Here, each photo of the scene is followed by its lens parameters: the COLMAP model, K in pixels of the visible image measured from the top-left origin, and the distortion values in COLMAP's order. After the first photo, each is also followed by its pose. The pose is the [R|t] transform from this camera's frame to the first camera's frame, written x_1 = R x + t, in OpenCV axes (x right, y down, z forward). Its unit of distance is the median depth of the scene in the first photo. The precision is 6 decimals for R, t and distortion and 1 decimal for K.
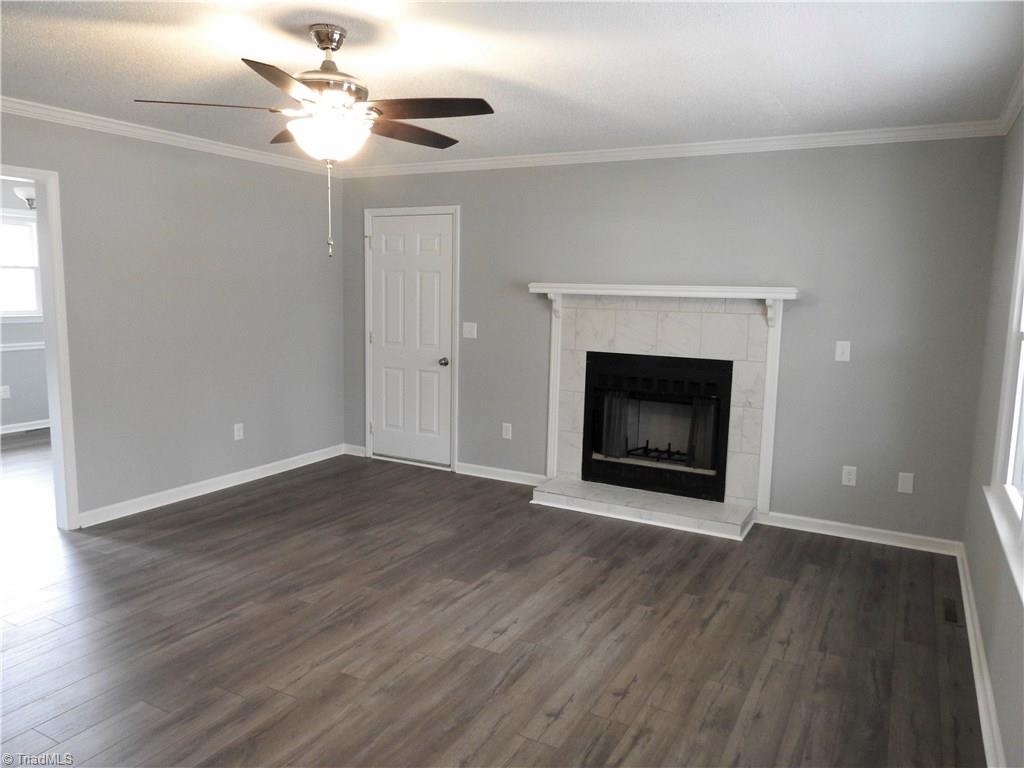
lens RADIAL K [[732.2, 0, 512.0], [0, 732.2, 384.0], [0, 0, 1]] dist [0.004688, 0.003158]
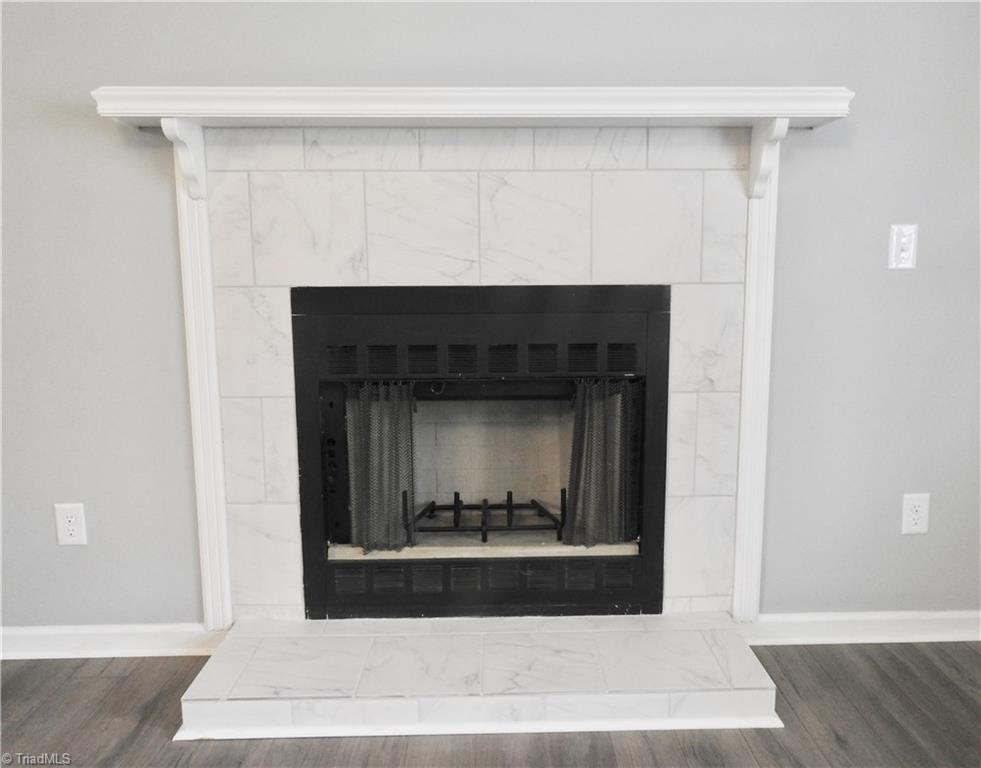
lens RADIAL K [[723.6, 0, 490.5], [0, 723.6, 384.0], [0, 0, 1]] dist [0.005751, 0.000933]
pose [[0.859963, -0.105292, 0.499377, -0.000389], [0.089177, 0.994434, 0.056104, -0.007501], [-0.502505, -0.003714, 0.864566, 0.674816]]
